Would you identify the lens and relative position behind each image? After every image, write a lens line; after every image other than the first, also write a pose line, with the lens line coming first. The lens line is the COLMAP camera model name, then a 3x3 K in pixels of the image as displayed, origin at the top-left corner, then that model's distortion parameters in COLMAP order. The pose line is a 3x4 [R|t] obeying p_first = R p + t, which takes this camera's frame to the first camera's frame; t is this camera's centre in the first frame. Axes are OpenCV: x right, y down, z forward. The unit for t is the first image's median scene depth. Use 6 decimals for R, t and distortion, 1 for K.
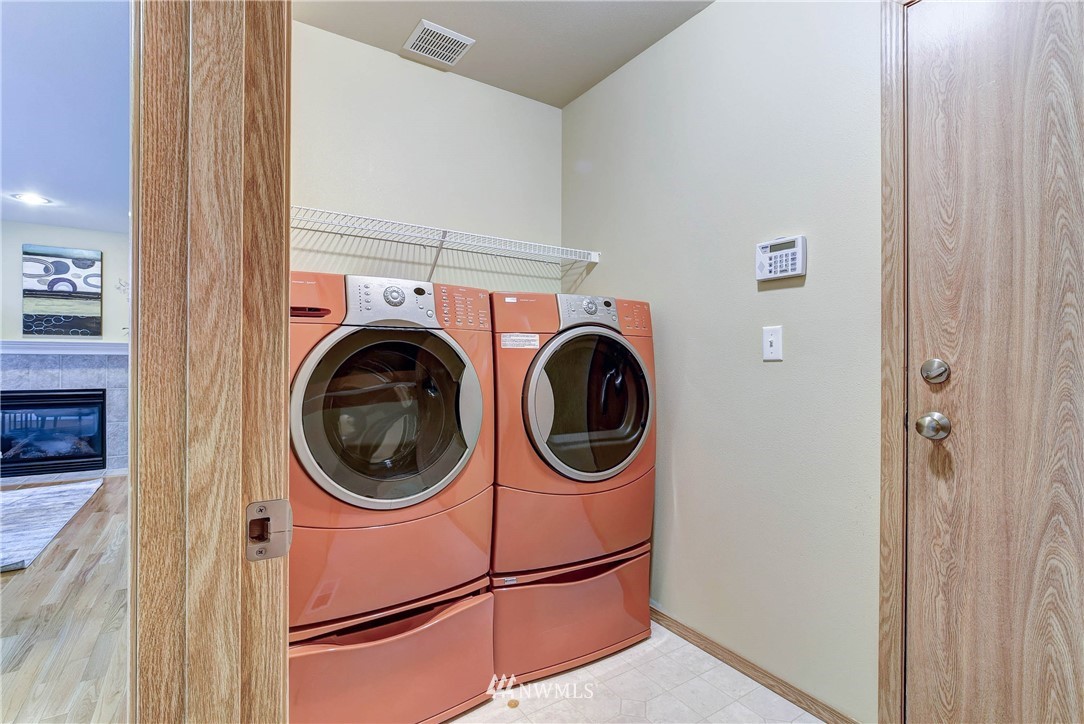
lens RADIAL K [[506.2, 0, 538.9], [0, 506.2, 357.9], [0, 0, 1]] dist [0.006954, -0.004879]
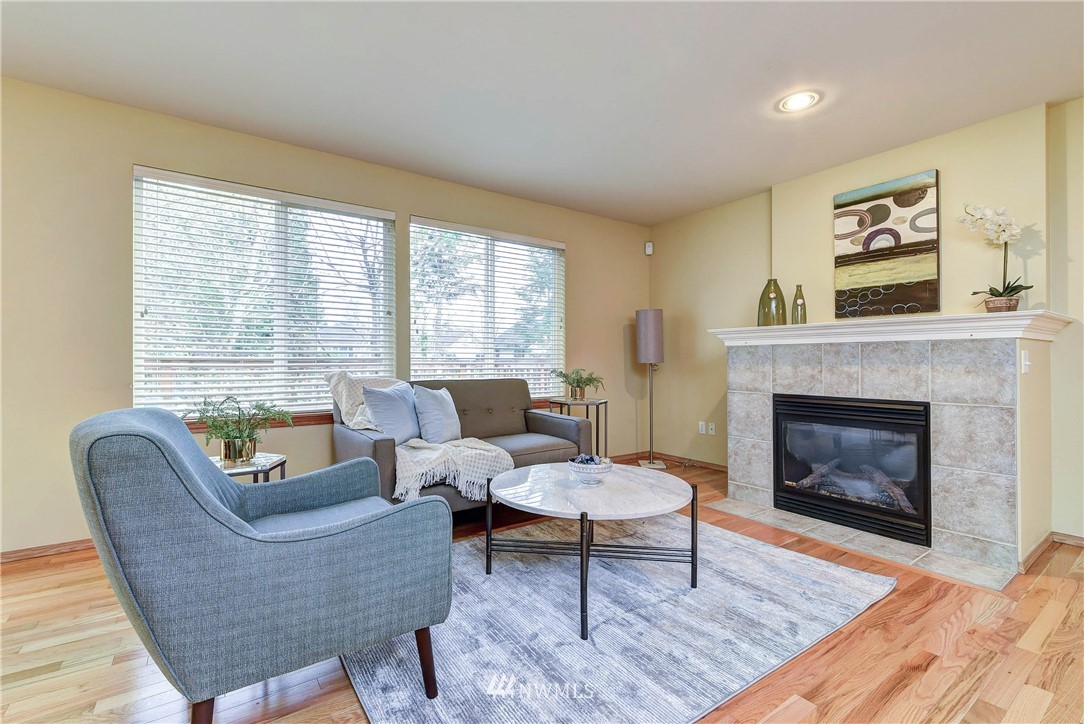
lens RADIAL K [[482.4, 0, 539.9], [0, 482.4, 355.8], [0, 0, 1]] dist [0.004975, -0.005381]
pose [[0.037108, -0.020568, -0.999100, -0.335705], [-0.004142, 0.999776, -0.020736, 0.022547], [0.999303, 0.004908, 0.037015, 0.540784]]
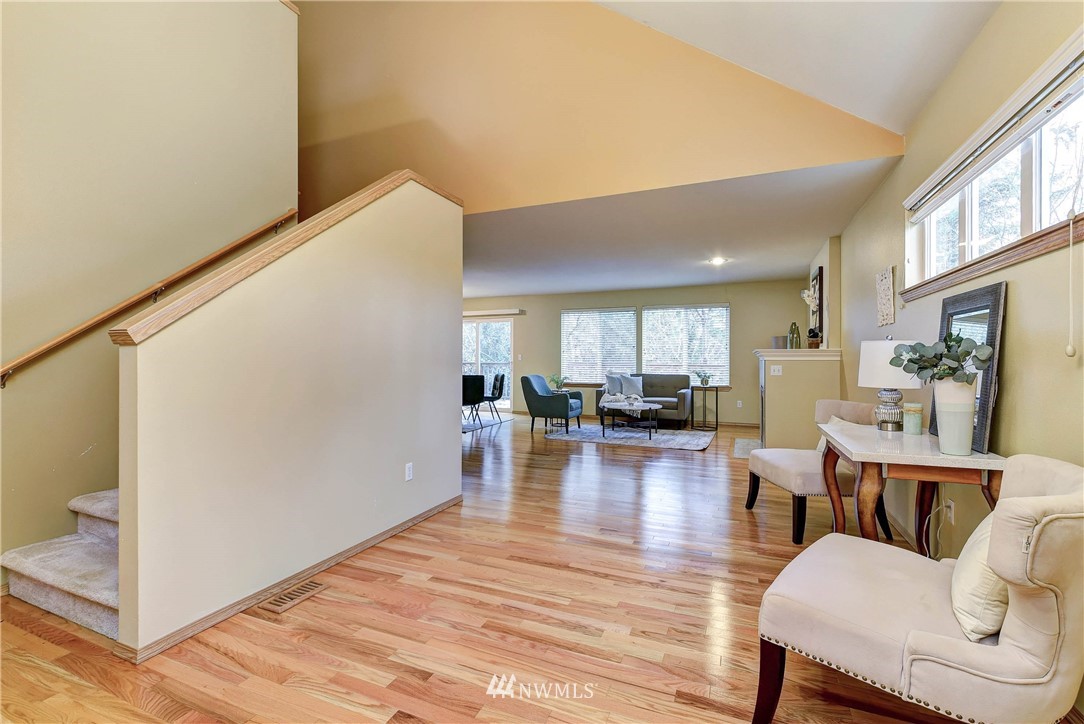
lens RADIAL K [[482.4, 0, 542.6], [0, 482.4, 359.9], [0, 0, 1]] dist [0.004975, -0.005381]
pose [[-0.823948, -0.017201, -0.566404, 0.227882], [-0.020078, 0.999798, -0.001154, 0.004098], [0.566309, 0.010421, -0.824127, 1.593622]]
